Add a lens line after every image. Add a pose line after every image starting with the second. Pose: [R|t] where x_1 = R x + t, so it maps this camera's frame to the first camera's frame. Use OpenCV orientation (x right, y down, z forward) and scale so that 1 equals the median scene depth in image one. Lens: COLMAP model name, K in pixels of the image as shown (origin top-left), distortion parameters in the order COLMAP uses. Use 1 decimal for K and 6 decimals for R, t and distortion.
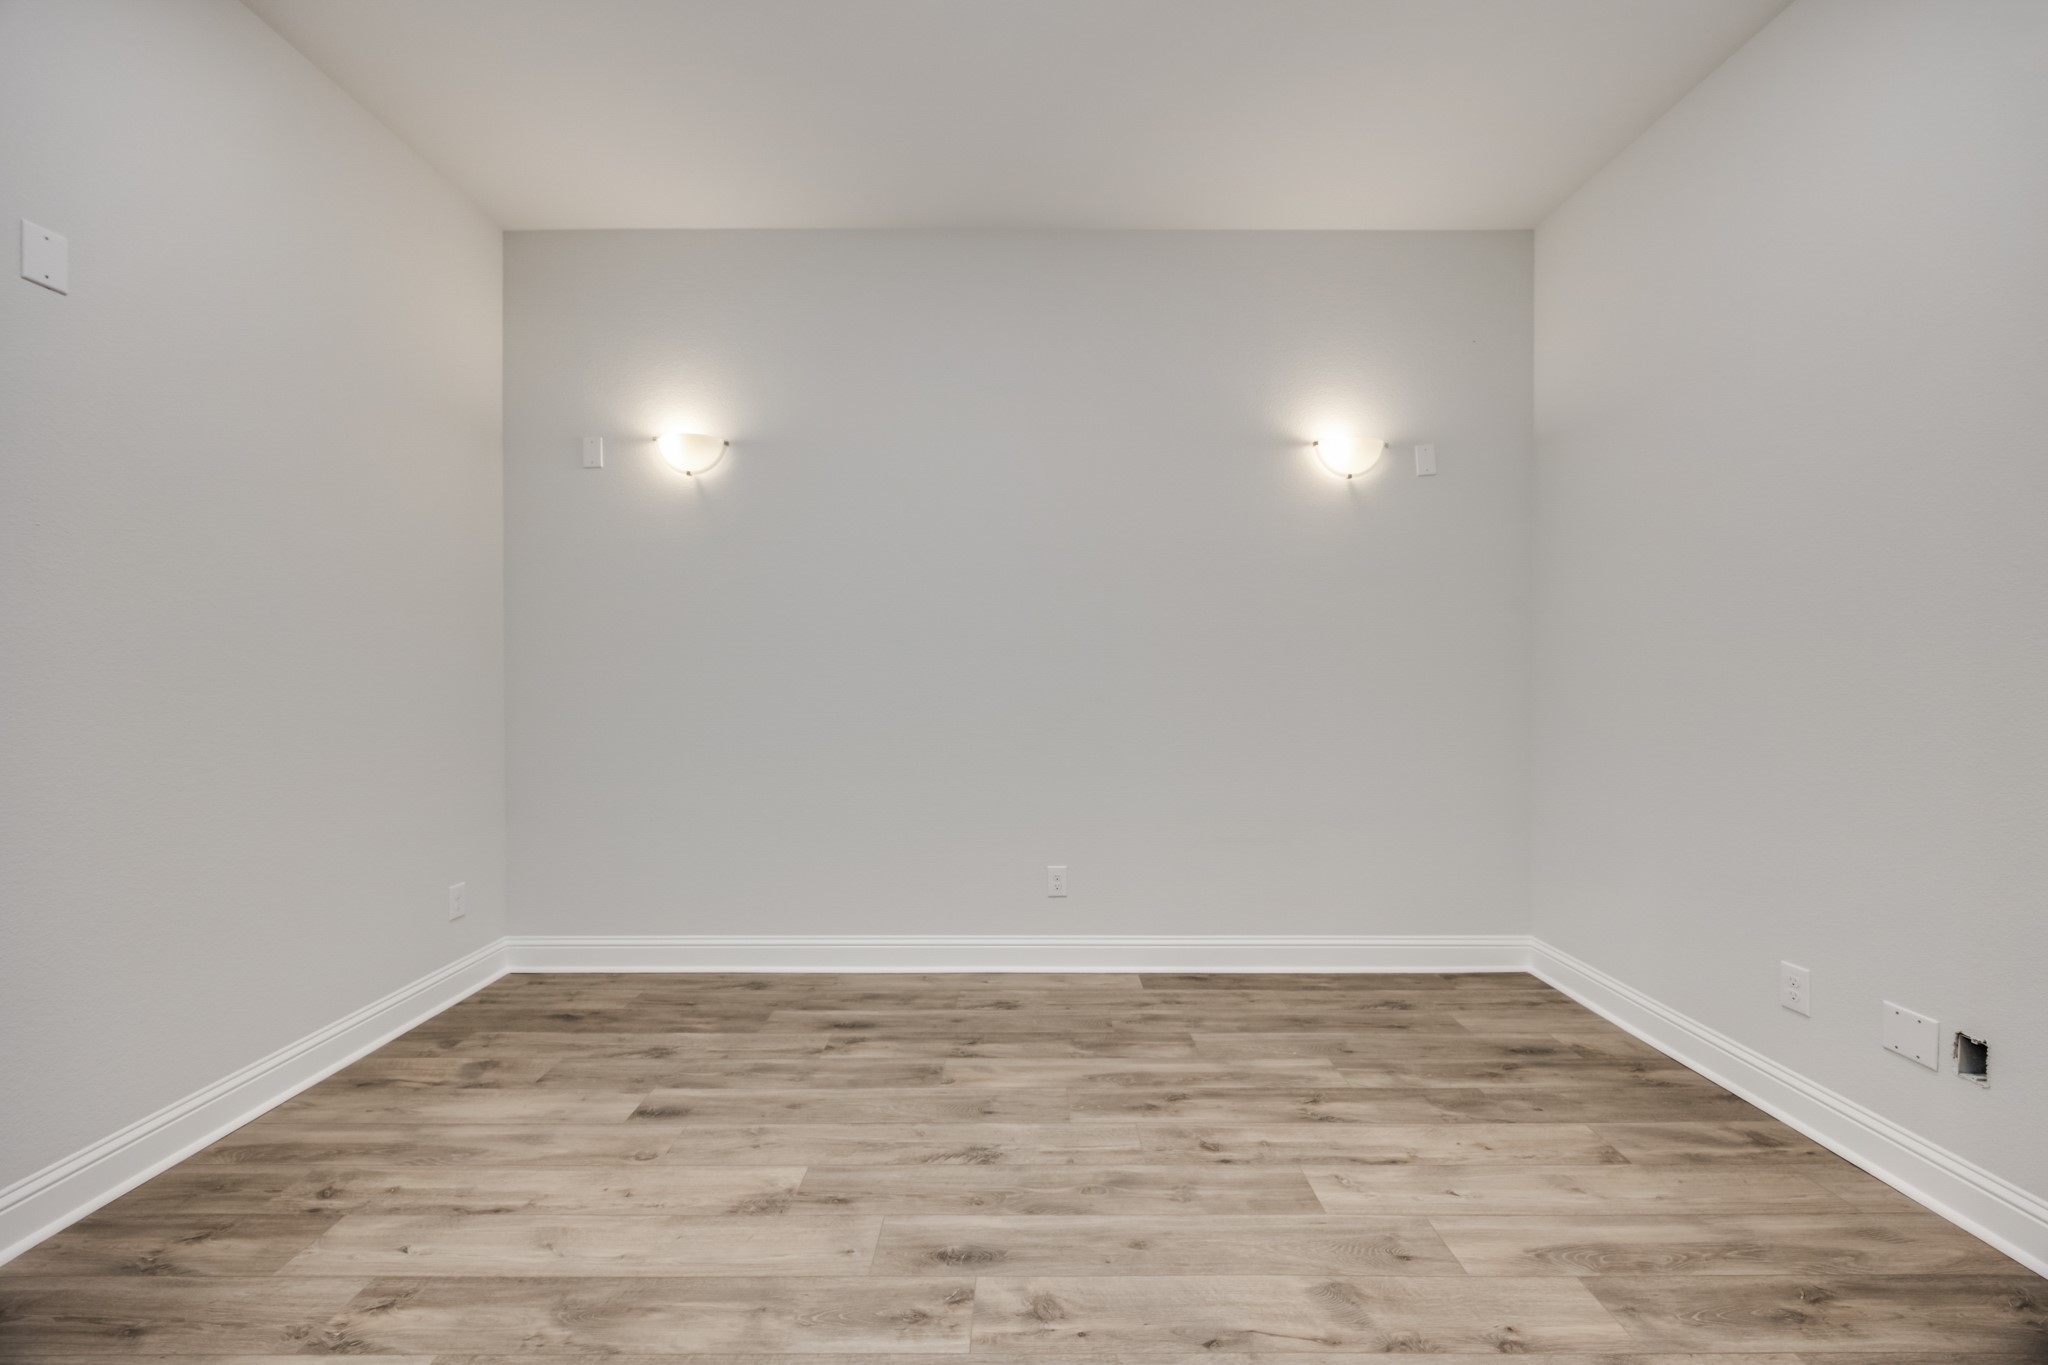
lens RADIAL K [[782.9, 0, 1032.0], [0, 782.9, 677.9], [0, 0, 1]] dist [-0.002442, 0.000046]
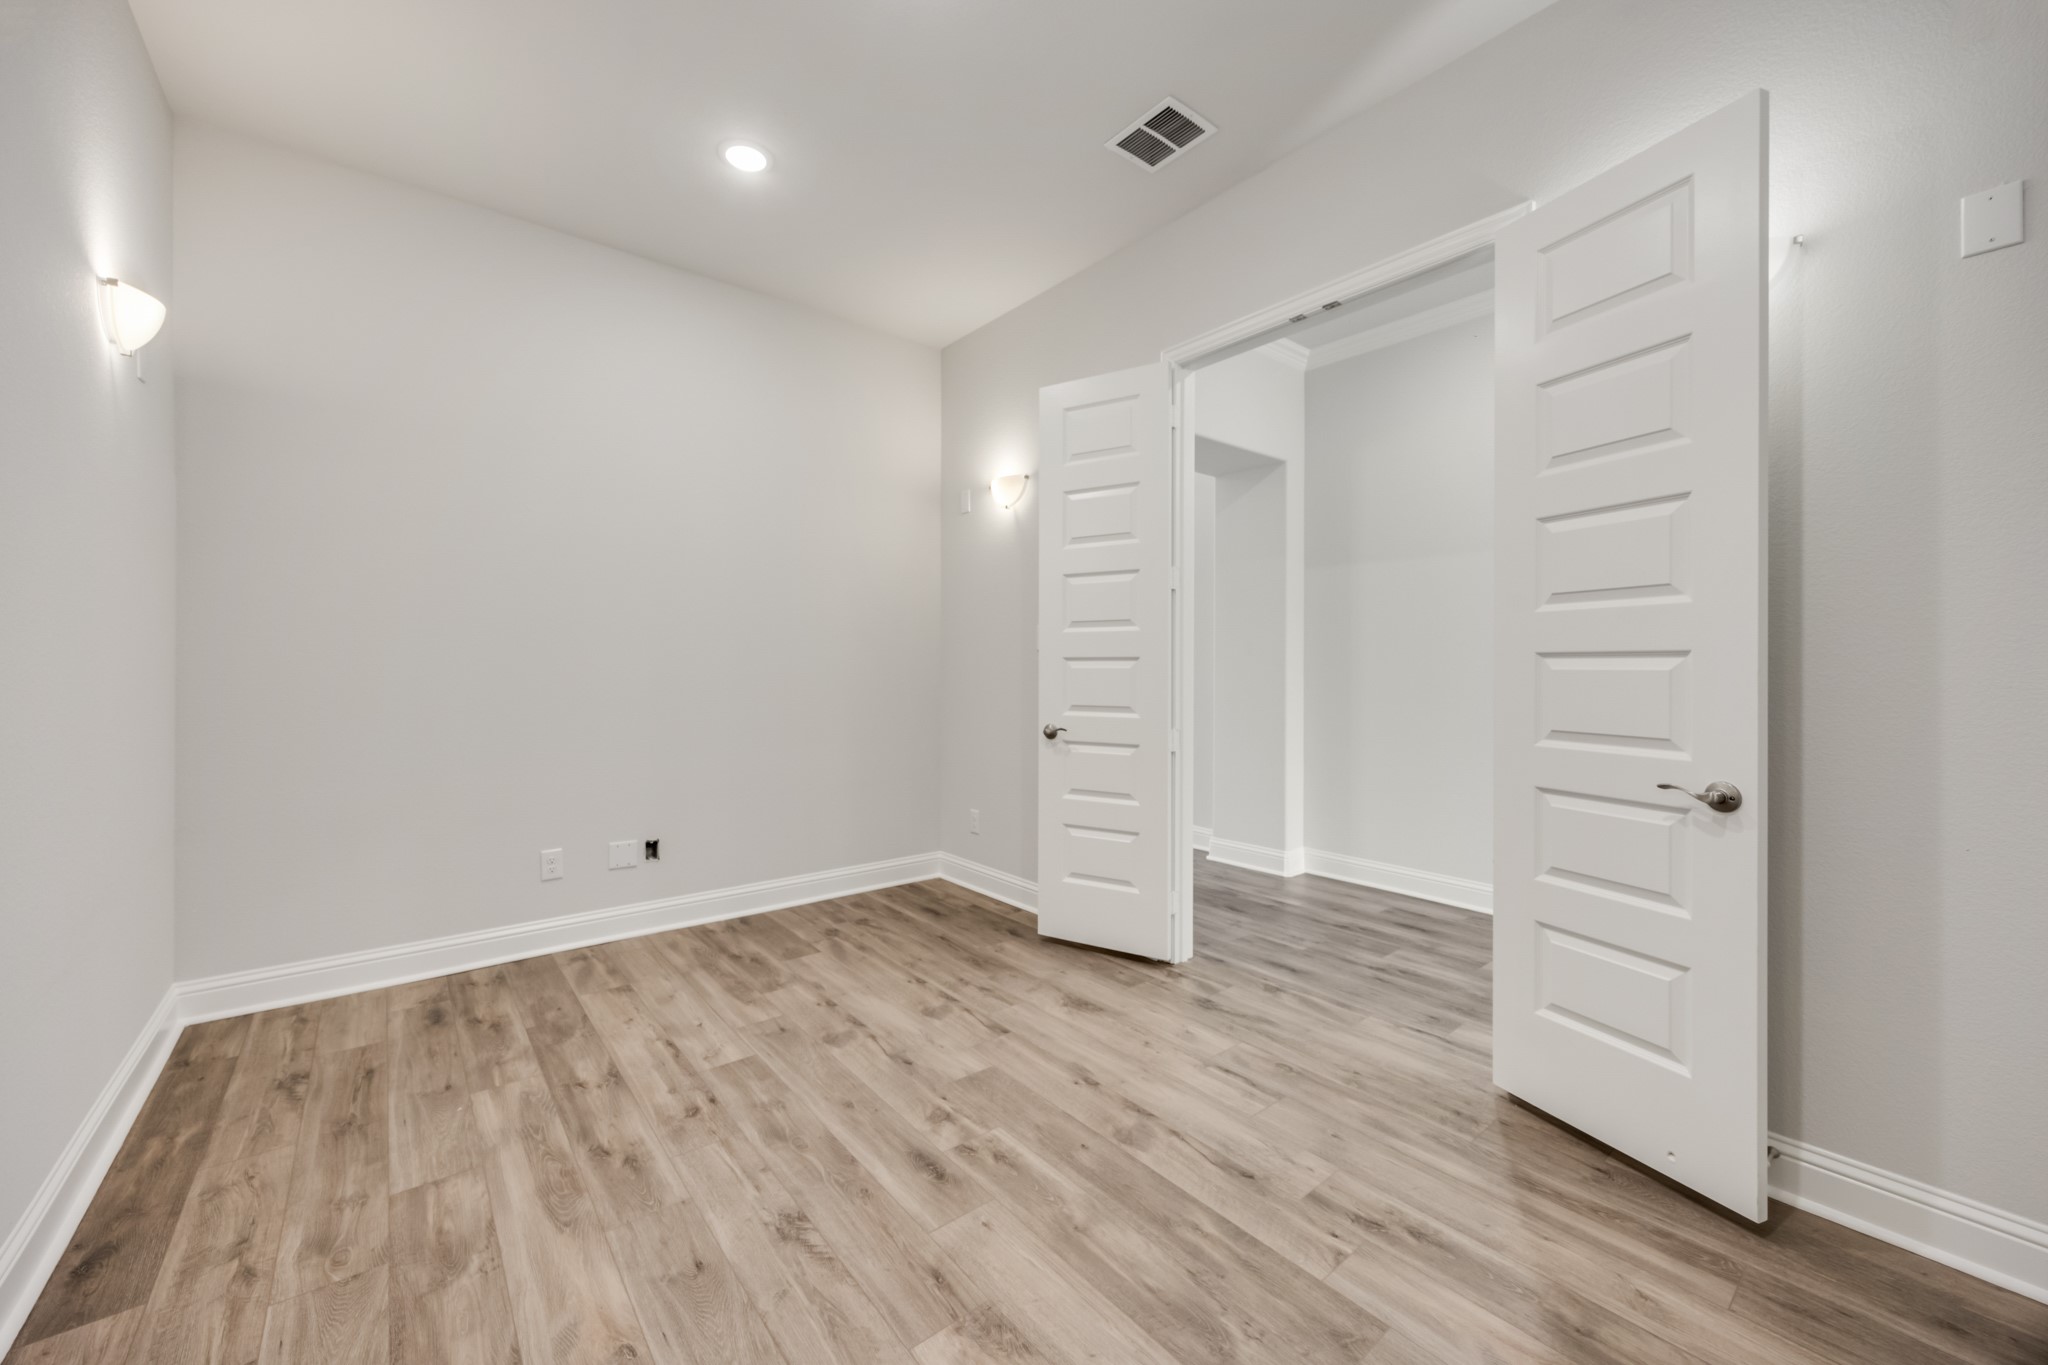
lens RADIAL K [[782.9, 0, 1032.0], [0, 782.9, 677.9], [0, 0, 1]] dist [-0.002442, 0.000046]
pose [[-0.636864, -0.013413, 0.770859, -0.891566], [-0.000602, 0.999857, 0.016900, -0.001953], [-0.770976, 0.010299, -0.636781, 1.351174]]
